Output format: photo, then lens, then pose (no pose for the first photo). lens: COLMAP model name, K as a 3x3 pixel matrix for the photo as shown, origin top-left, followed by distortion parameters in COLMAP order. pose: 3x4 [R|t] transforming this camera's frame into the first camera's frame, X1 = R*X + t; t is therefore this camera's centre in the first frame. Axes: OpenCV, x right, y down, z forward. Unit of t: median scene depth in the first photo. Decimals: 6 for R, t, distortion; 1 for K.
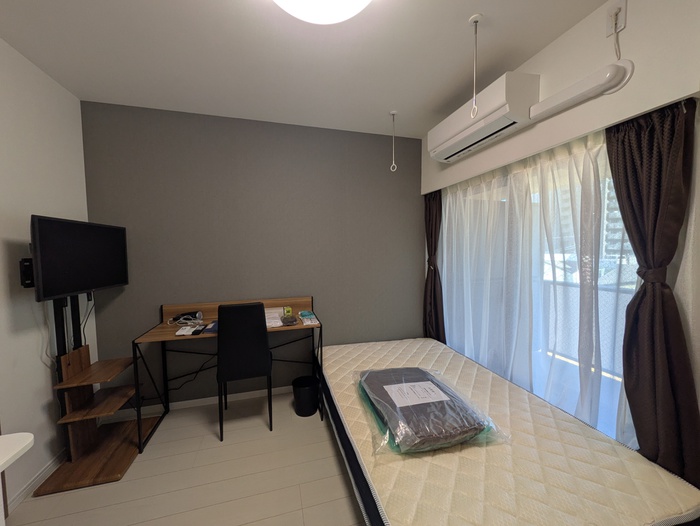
lens RADIAL K [[276.3, 0, 348.3], [0, 276.3, 262.7], [0, 0, 1]] dist [-0.000302, 0.000135]
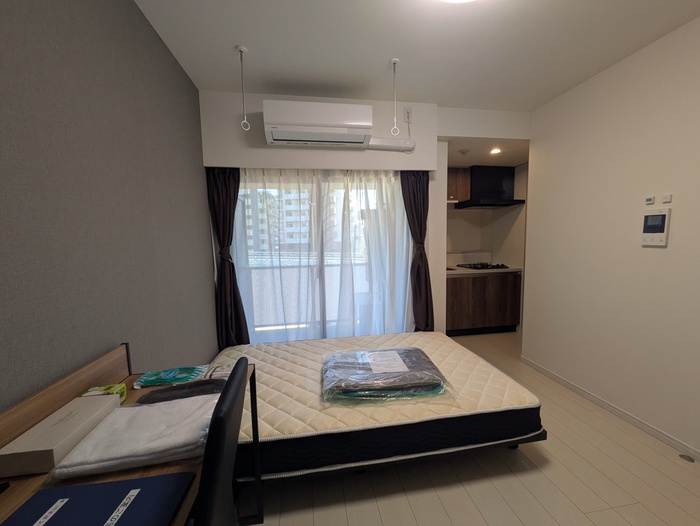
lens RADIAL K [[276.3, 0, 352.8], [0, 276.3, 263.0], [0, 0, 1]] dist [-0.000302, 0.000135]
pose [[0.109356, -0.075361, 0.991142, -0.634390], [0.065350, 0.995510, 0.068482, -0.011450], [-0.991852, 0.057282, 0.113790, 0.735902]]
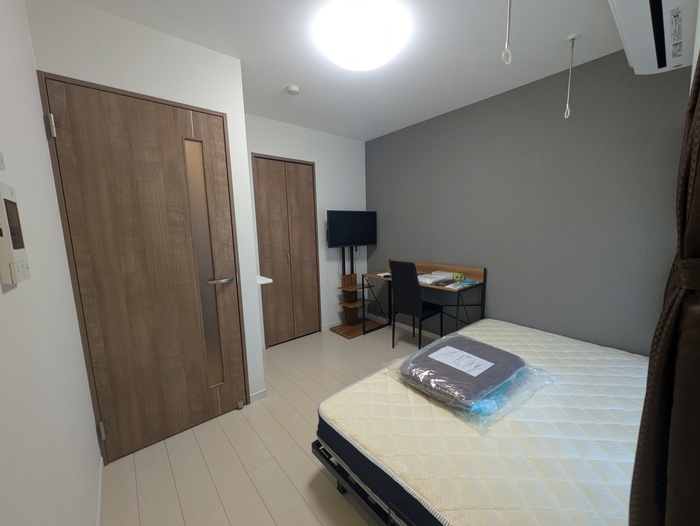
lens RADIAL K [[276.3, 0, 355.3], [0, 276.3, 263.5], [0, 0, 1]] dist [-0.000302, 0.000135]
pose [[0.420639, 0.119154, -0.899369, 0.738277], [-0.025365, 0.992495, 0.119629, -0.007892], [0.906874, -0.027508, 0.420504, 0.153597]]
